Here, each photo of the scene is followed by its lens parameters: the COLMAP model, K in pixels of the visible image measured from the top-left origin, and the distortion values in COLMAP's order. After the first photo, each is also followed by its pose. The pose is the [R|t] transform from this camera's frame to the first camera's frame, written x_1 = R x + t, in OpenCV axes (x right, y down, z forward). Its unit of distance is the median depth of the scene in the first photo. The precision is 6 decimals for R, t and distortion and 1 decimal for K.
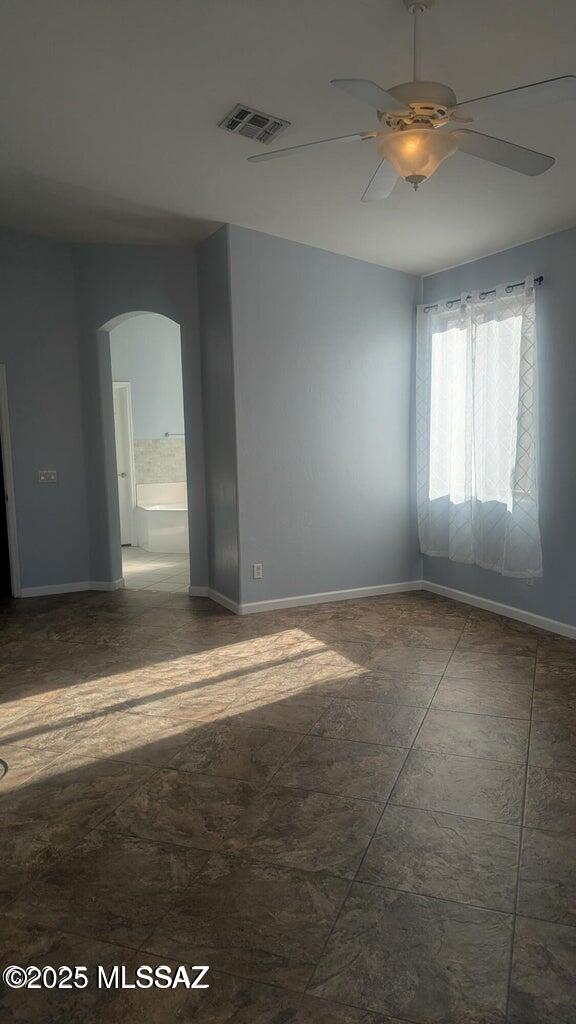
lens RADIAL K [[729.4, 0, 283.0], [0, 729.4, 511.0], [0, 0, 1]] dist [0.069840, -0.071591]
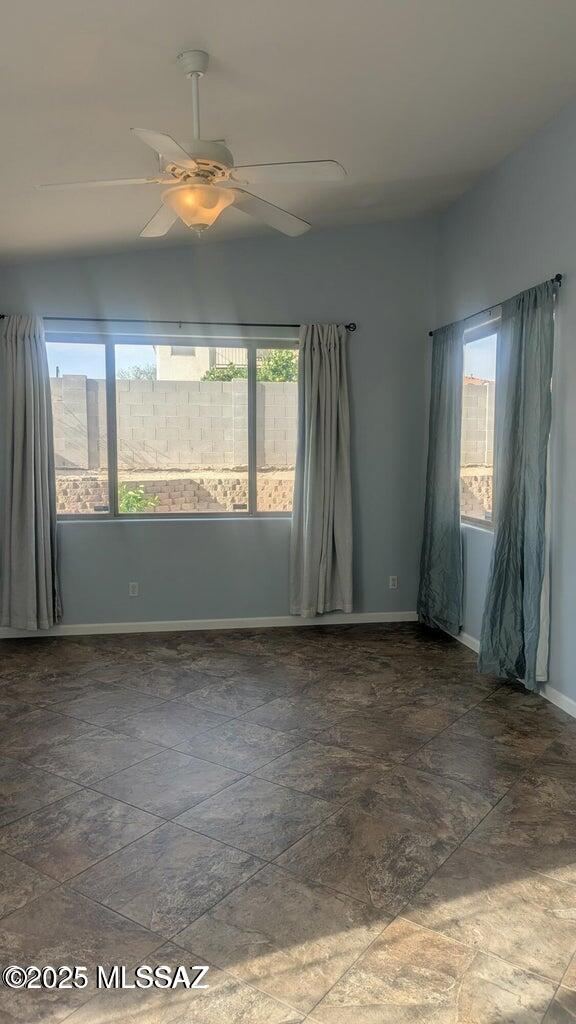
lens RADIAL K [[729.4, 0, 293.2], [0, 729.4, 514.2], [0, 0, 1]] dist [0.069840, -0.071591]
pose [[-0.966292, 0.000147, 0.257447, -0.163636], [0.052406, 0.979175, 0.196139, -0.165311], [-0.252057, 0.203019, -0.946177, 1.449663]]
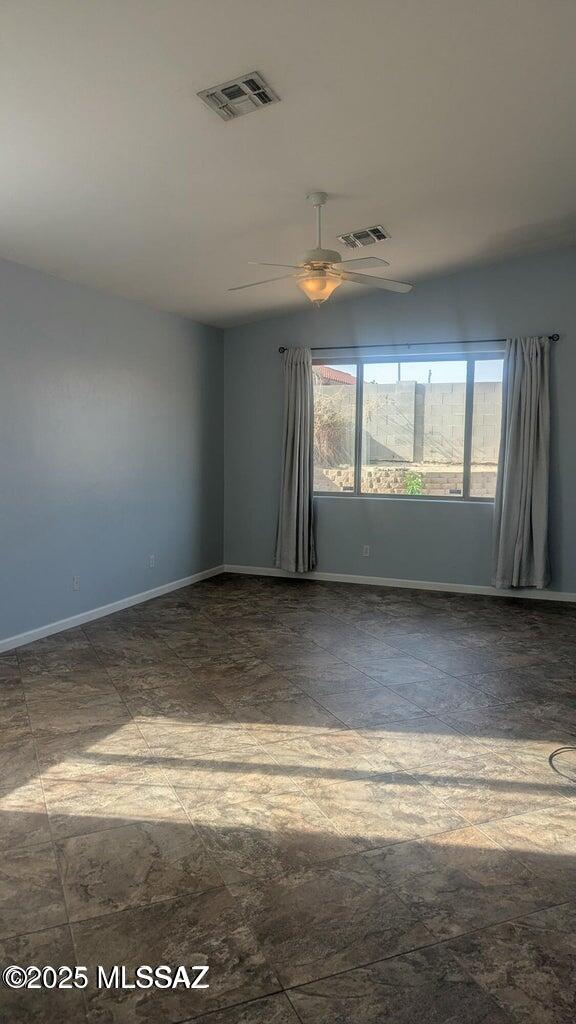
lens RADIAL K [[729.4, 0, 295.7], [0, 729.4, 507.3], [0, 0, 1]] dist [0.069840, -0.071591]
pose [[-0.697642, -0.045622, 0.714992, -0.711534], [0.091425, 0.984143, 0.152003, -0.166669], [-0.710589, 0.171412, -0.682409, 1.588341]]
